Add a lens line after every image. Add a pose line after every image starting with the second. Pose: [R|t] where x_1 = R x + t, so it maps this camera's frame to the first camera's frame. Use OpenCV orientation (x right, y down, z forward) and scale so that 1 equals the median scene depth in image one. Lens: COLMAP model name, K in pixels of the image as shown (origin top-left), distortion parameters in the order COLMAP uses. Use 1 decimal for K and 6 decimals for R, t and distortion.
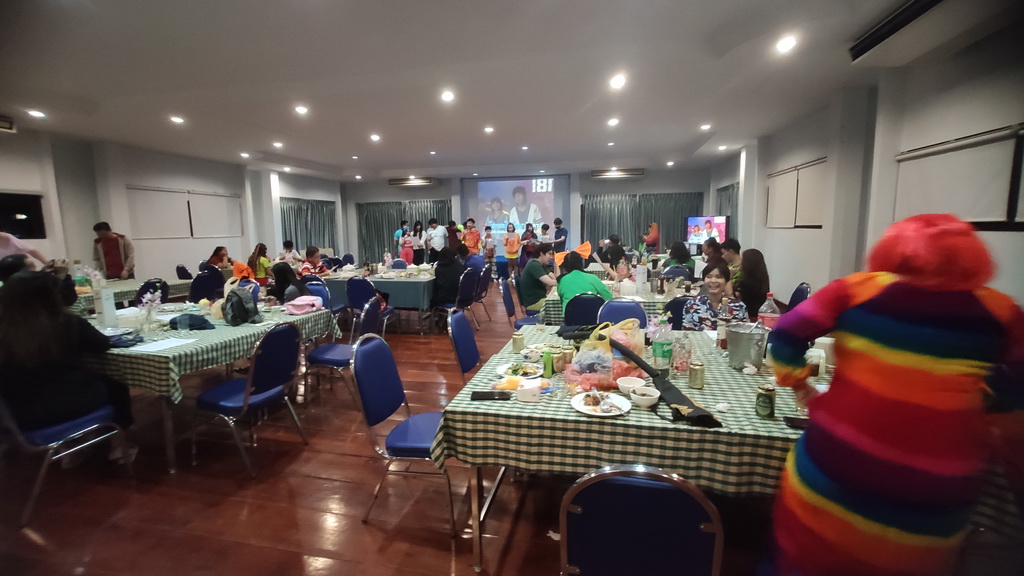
lens RADIAL K [[435.0, 0, 505.7], [0, 435.0, 289.4], [0, 0, 1]] dist [-0.009485, 0.001832]
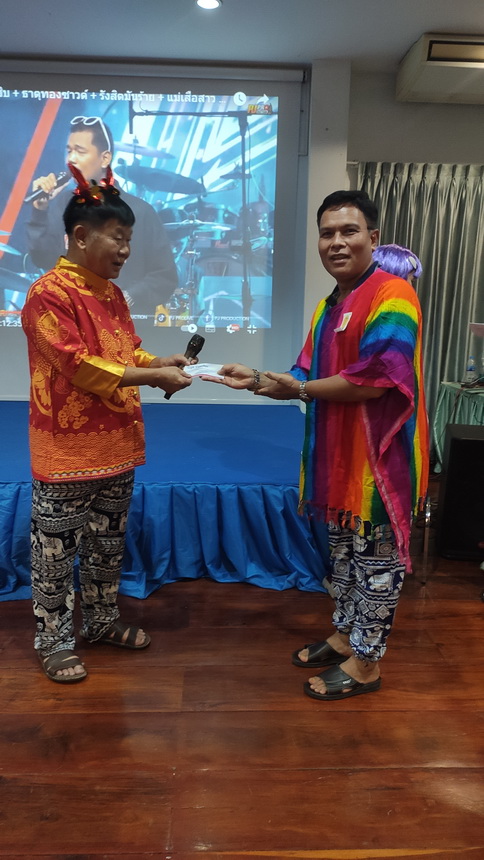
lens RADIAL K [[641.7, 0, 244.3], [0, 641.7, 431.3], [0, 0, 1]] dist [0.079696, -0.109888]
pose [[0.964547, -0.024455, 0.262777, 0.017247], [0.007159, 0.997756, 0.066578, -0.093844], [-0.263815, -0.062337, 0.962557, 0.680385]]
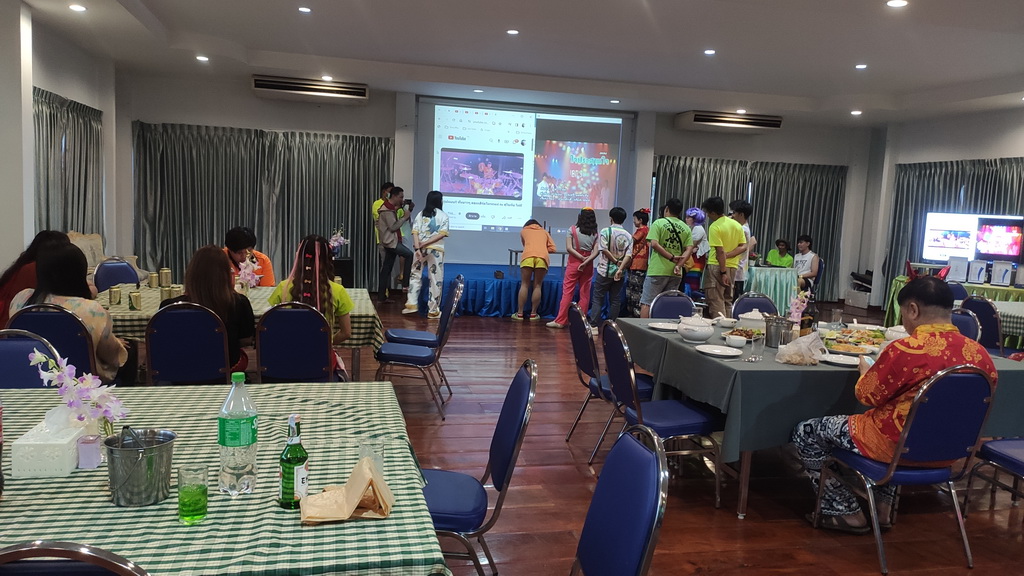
lens RADIAL K [[764.1, 0, 511.7], [0, 764.1, 292.4], [0, 0, 1]] dist [0.079696, -0.109888]
pose [[0.902349, 0.009859, 0.430893, -0.391506], [-0.002282, 0.999834, -0.018098, -0.034217], [-0.431000, 0.015348, 0.902221, 0.250015]]
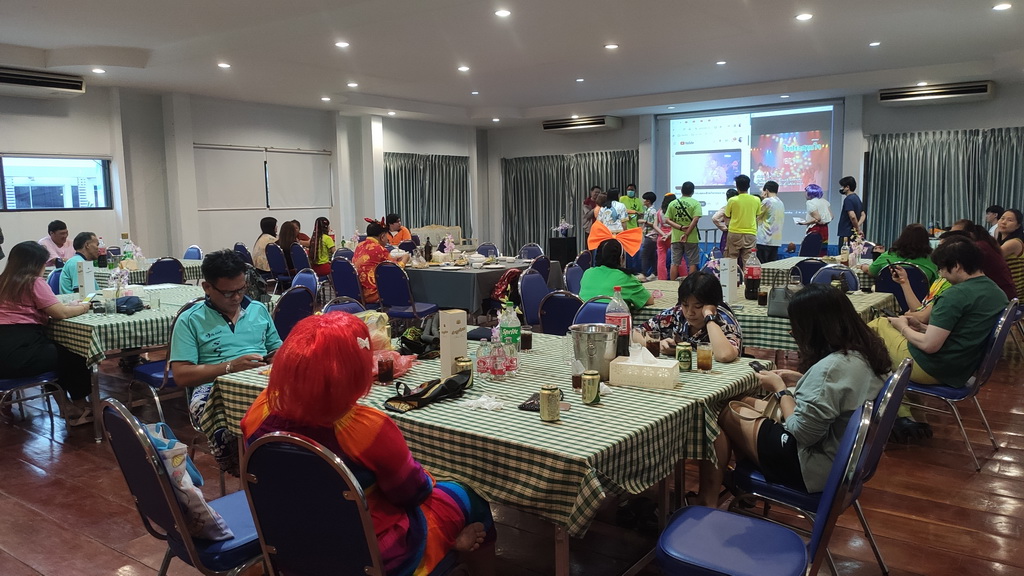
lens RADIAL K [[764.1, 0, 519.3], [0, 764.1, 290.0], [0, 0, 1]] dist [0.079696, -0.109888]
pose [[0.914381, 0.048679, -0.401918, 0.181993], [-0.054627, 0.998501, -0.003344, 0.004690], [0.401153, 0.025014, 0.915669, -0.057836]]
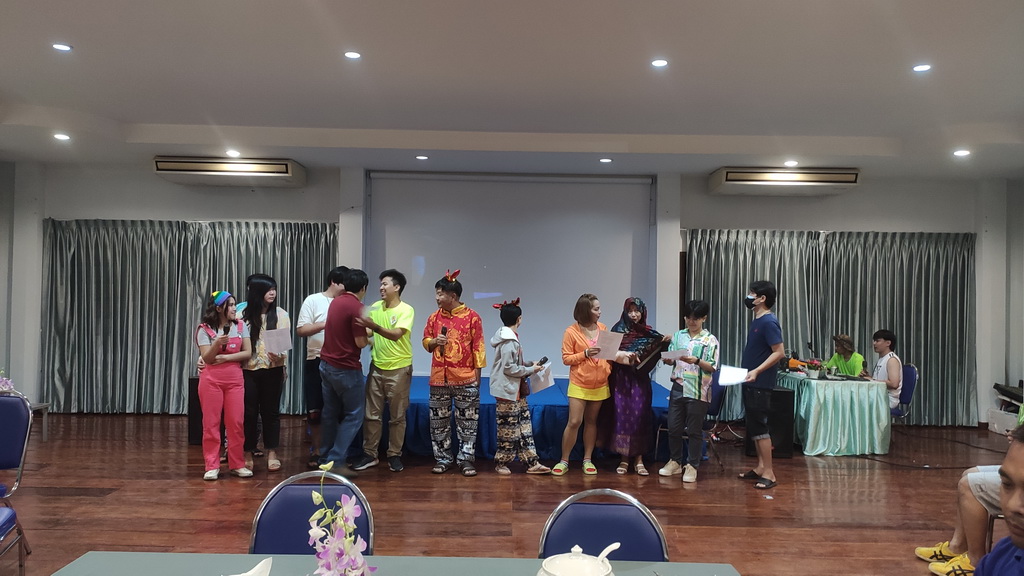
lens RADIAL K [[764.1, 0, 511.3], [0, 764.1, 284.5], [0, 0, 1]] dist [0.079696, -0.109888]
pose [[0.974300, 0.036634, 0.222257, -0.136925], [-0.001216, 0.987528, -0.157441, -0.057736], [-0.225252, 0.153124, 0.962193, 0.383476]]
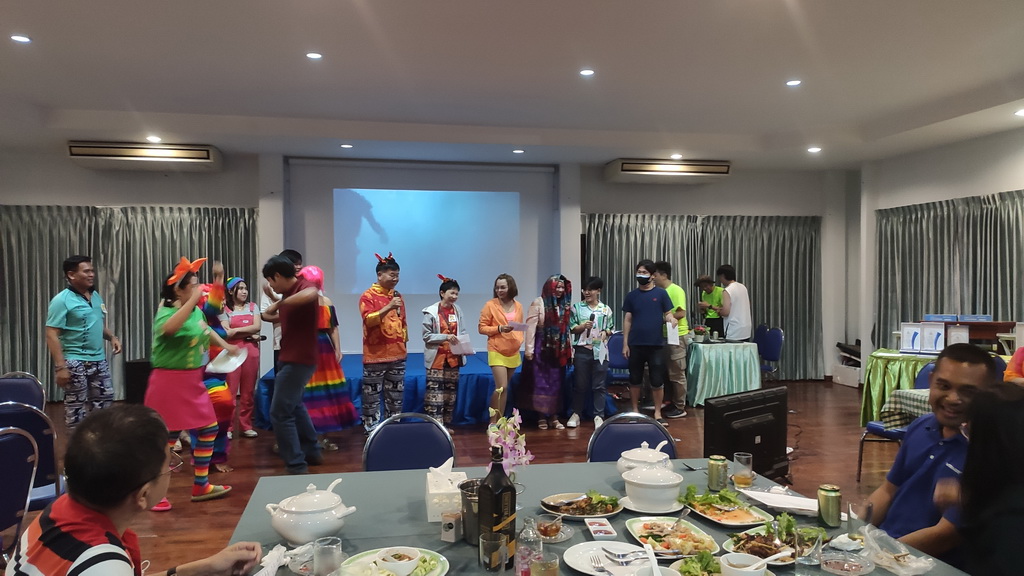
lens RADIAL K [[764.1, 0, 512.4], [0, 764.1, 281.8], [0, 0, 1]] dist [0.079696, -0.109888]
pose [[0.917762, 0.013947, 0.396886, -0.204692], [0.041952, 0.990386, -0.131814, -0.049998], [-0.394909, 0.137624, 0.908354, 0.345775]]
